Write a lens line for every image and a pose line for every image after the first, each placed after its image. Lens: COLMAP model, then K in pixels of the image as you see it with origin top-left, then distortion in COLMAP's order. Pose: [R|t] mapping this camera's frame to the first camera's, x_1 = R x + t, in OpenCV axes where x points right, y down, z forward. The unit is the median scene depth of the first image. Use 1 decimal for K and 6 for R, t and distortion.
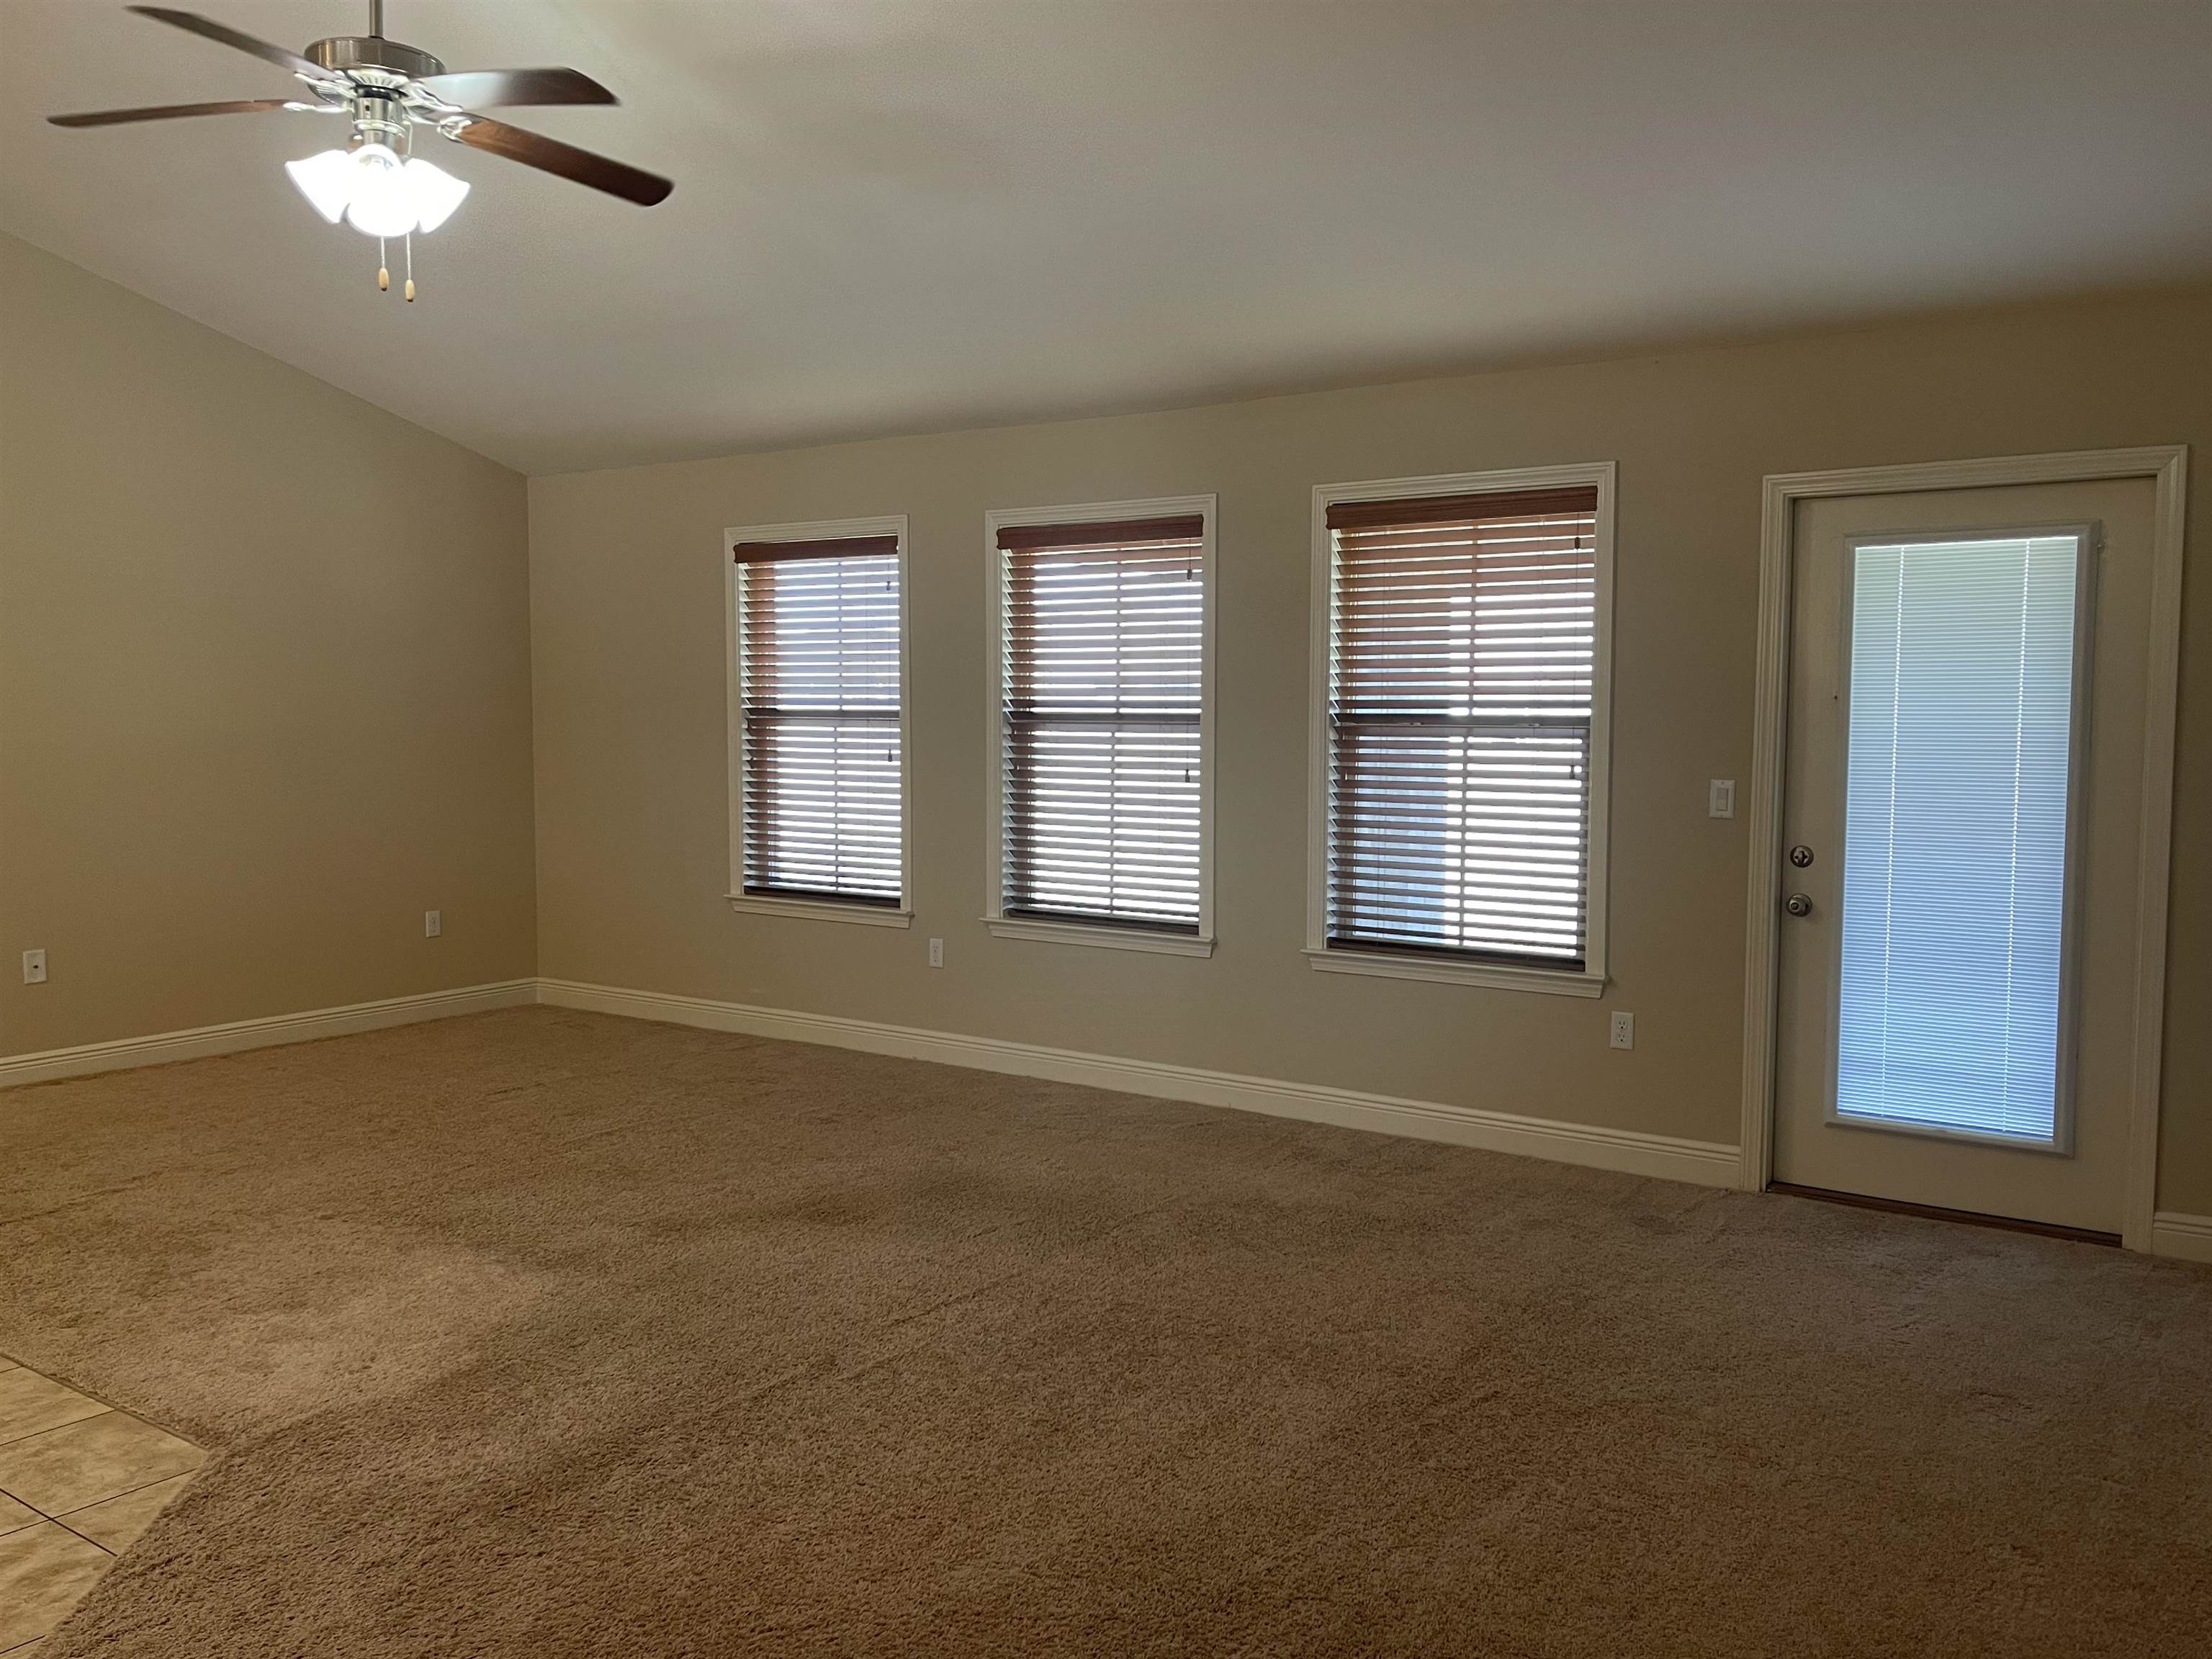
lens RADIAL K [[1778.6, 0, 1103.8], [0, 1778.6, 835.1], [0, 0, 1]] dist [0.064598, -0.058660]
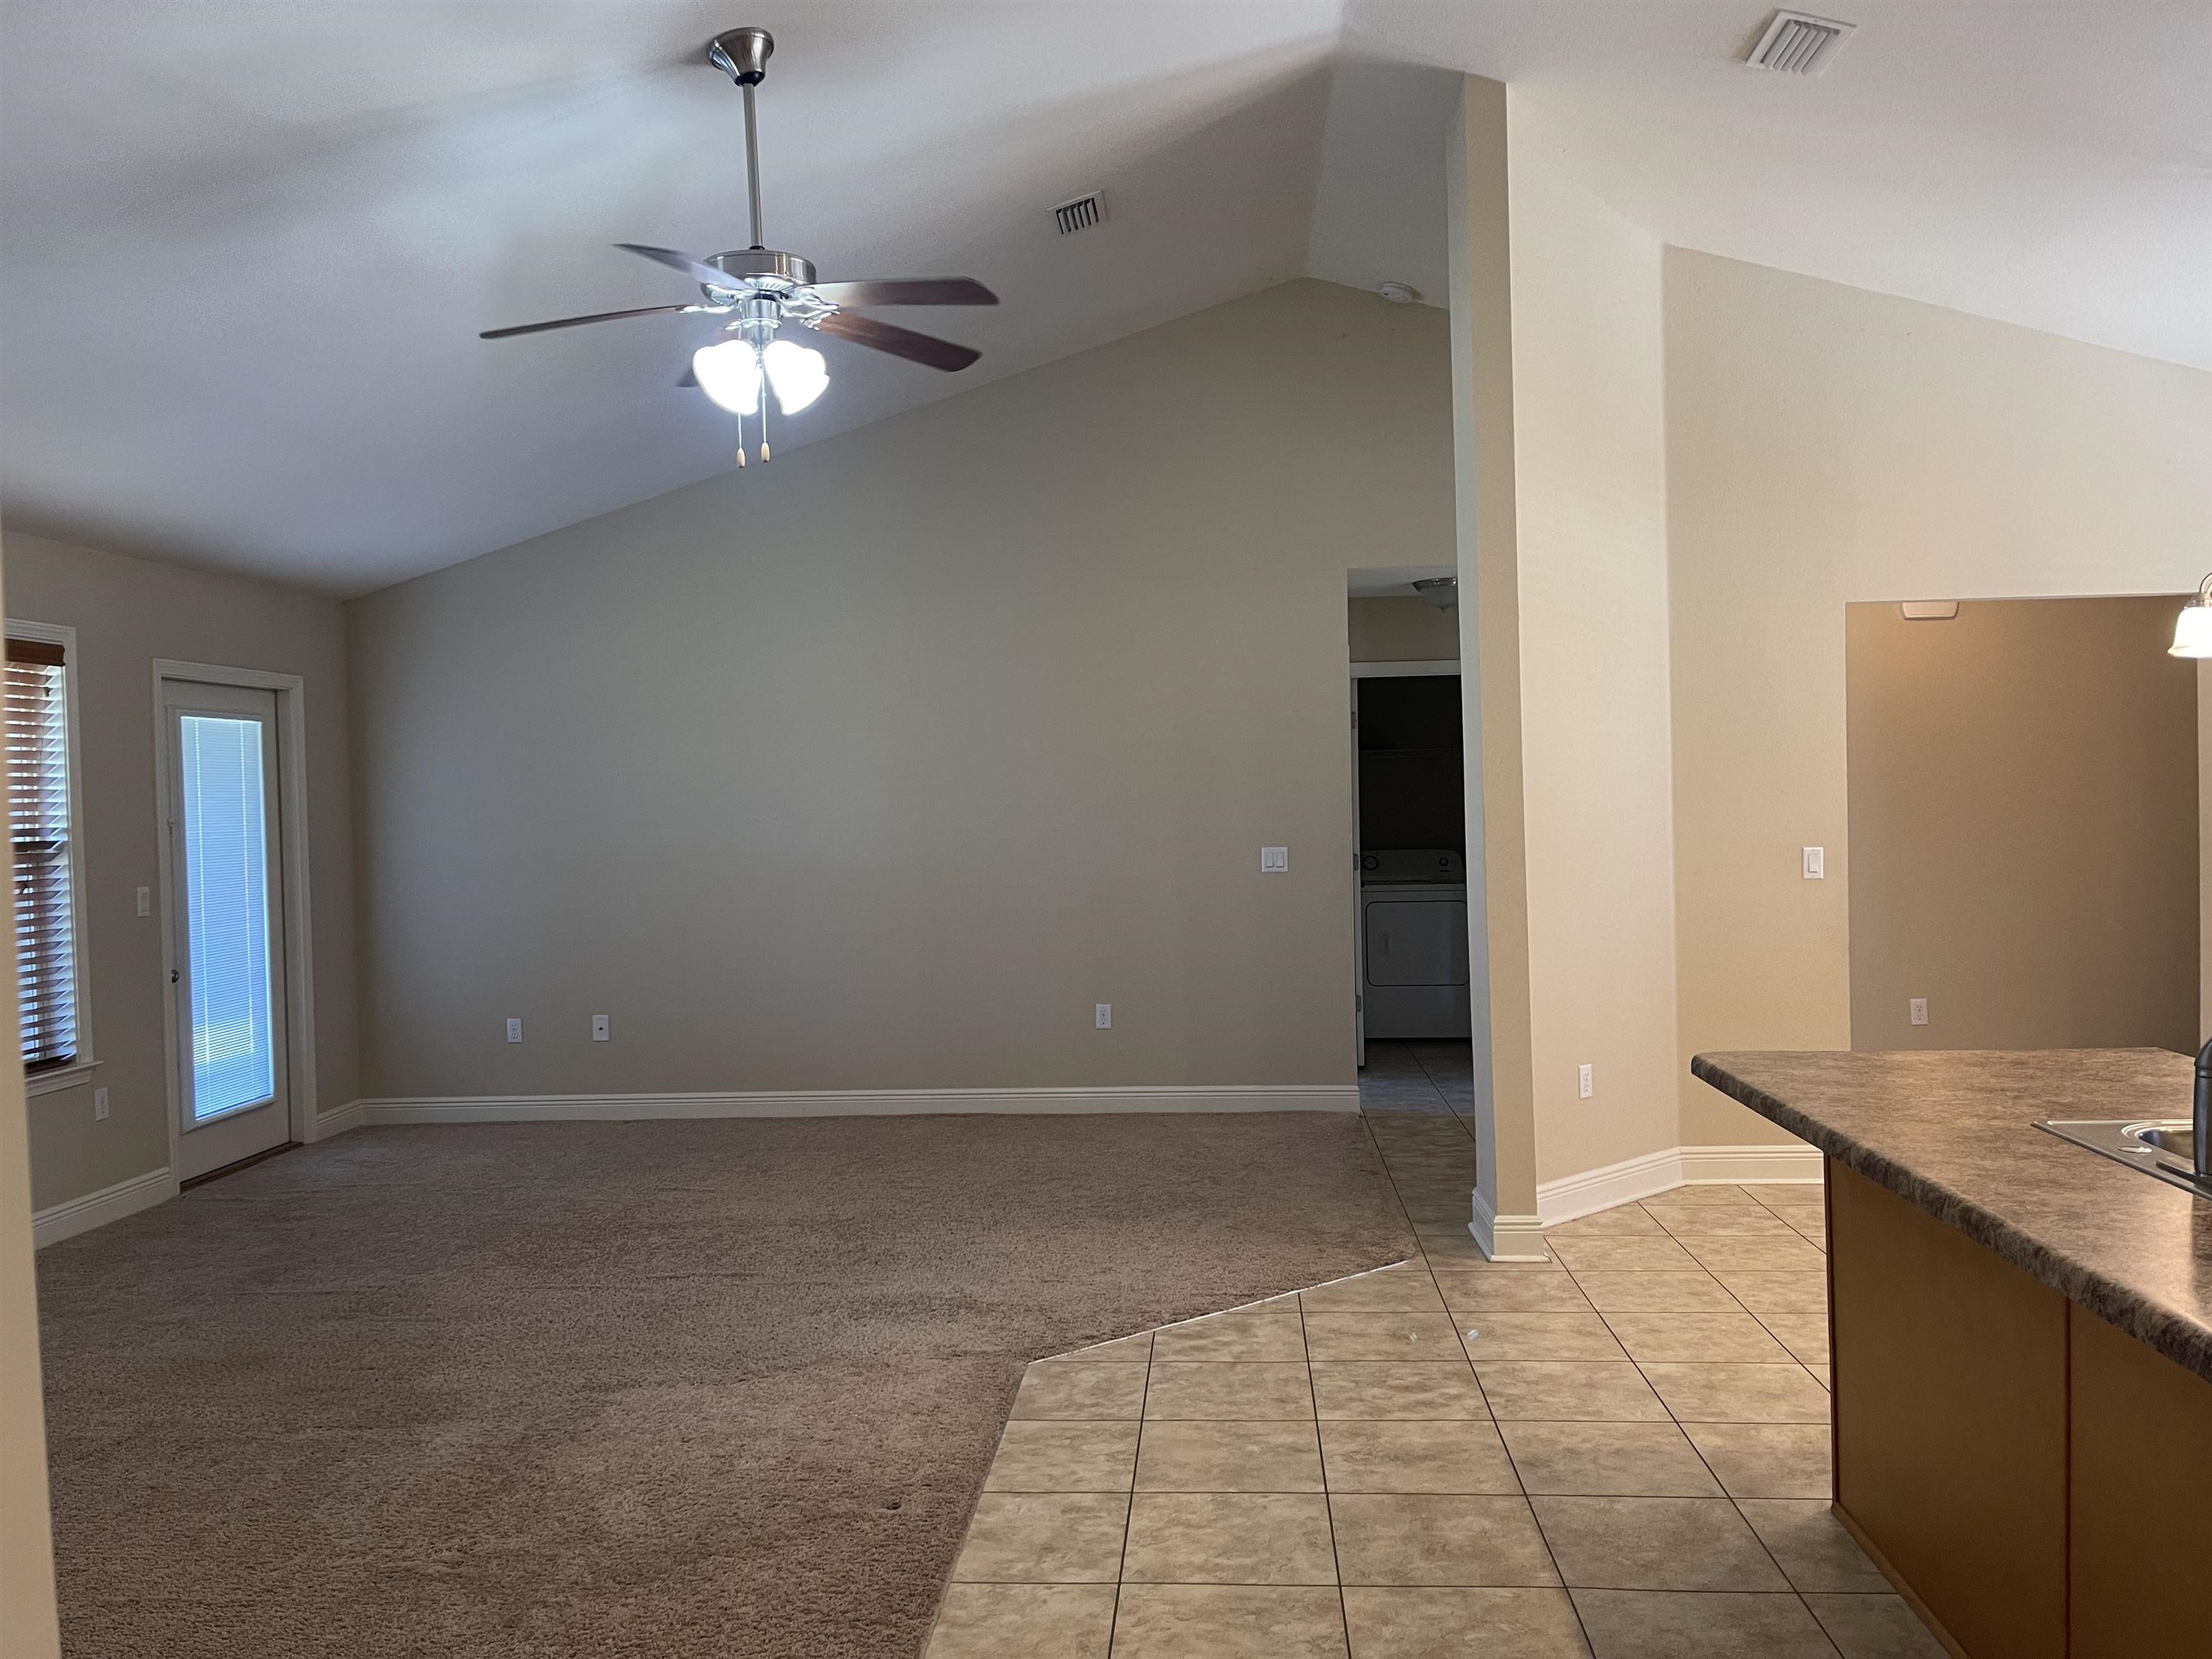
lens RADIAL K [[1670.4, 0, 1091.9], [0, 1670.4, 839.0], [0, 0, 1]] dist [0.037096, -0.003968]
pose [[-0.499667, -0.011636, 0.866139, -1.417186], [0.088654, 0.993972, 0.064497, -0.112290], [-0.861669, 0.109014, -0.495623, 1.364438]]
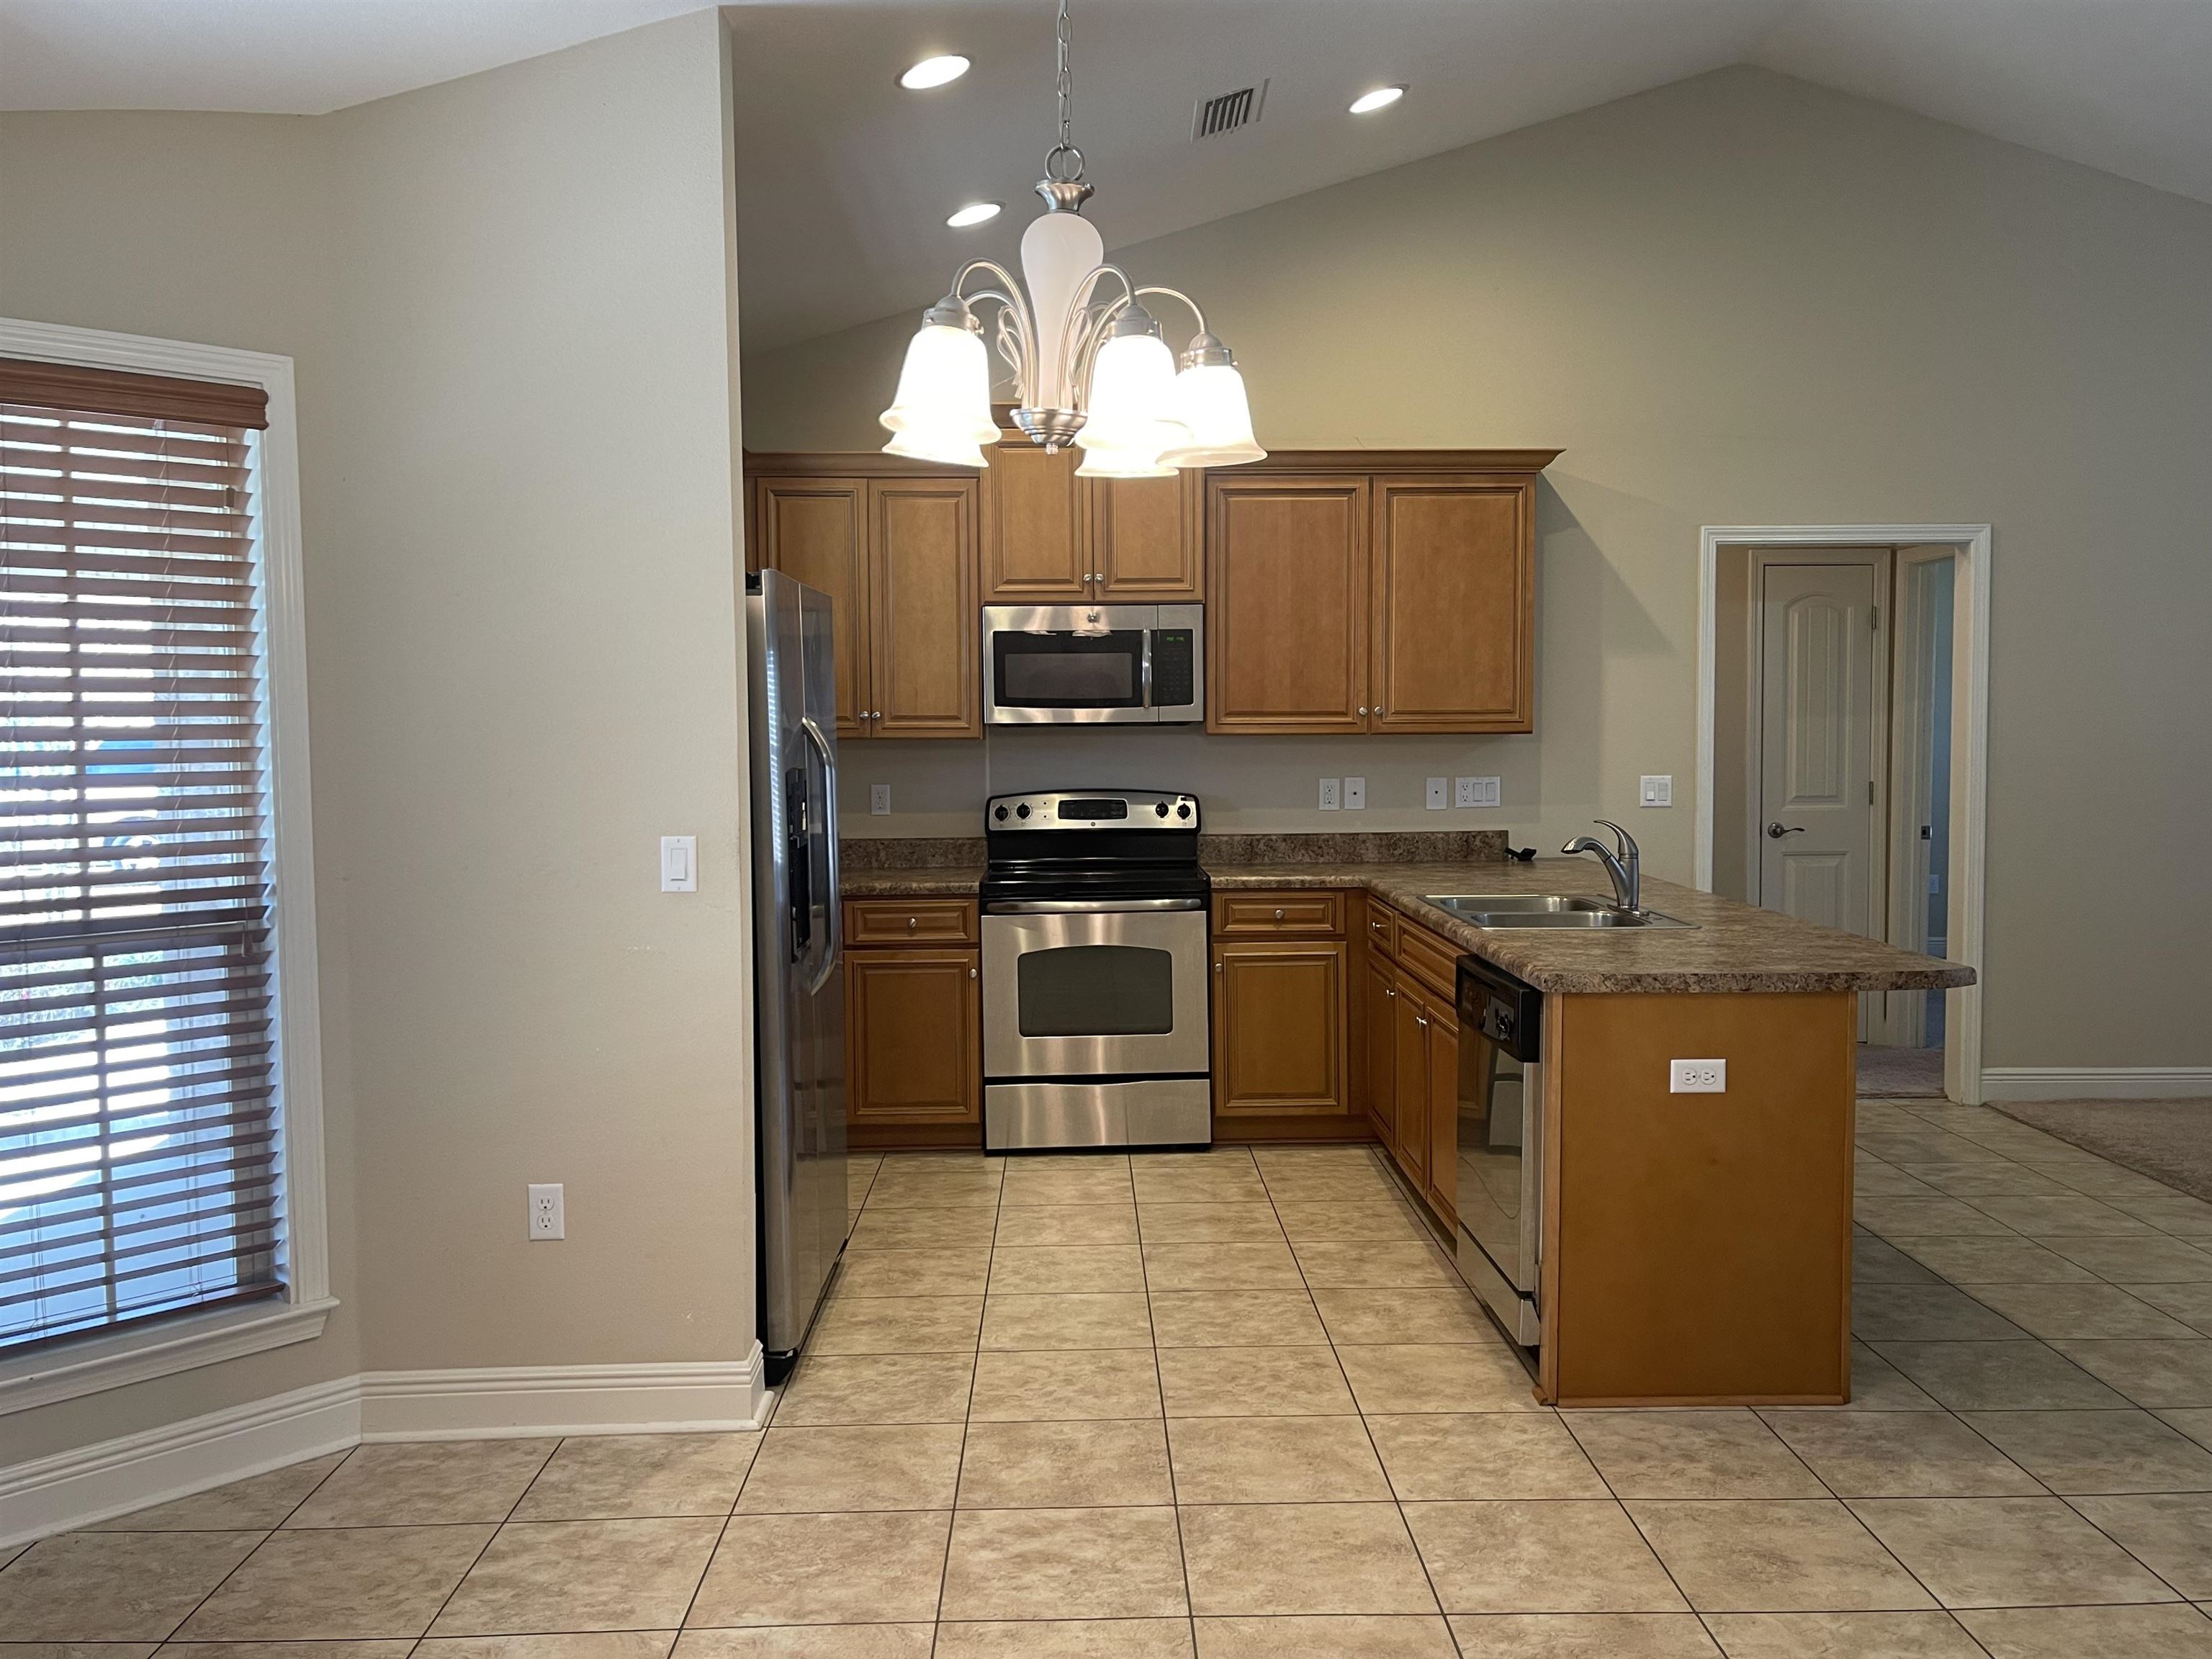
lens RADIAL K [[1778.6, 0, 1121.4], [0, 1778.6, 827.2], [0, 0, 1]] dist [0.064598, -0.058660]
pose [[0.591560, 0.042987, -0.805114, -0.325430], [-0.051404, 0.998557, 0.015545, 0.013022], [0.804620, 0.032190, 0.592916, -0.254820]]
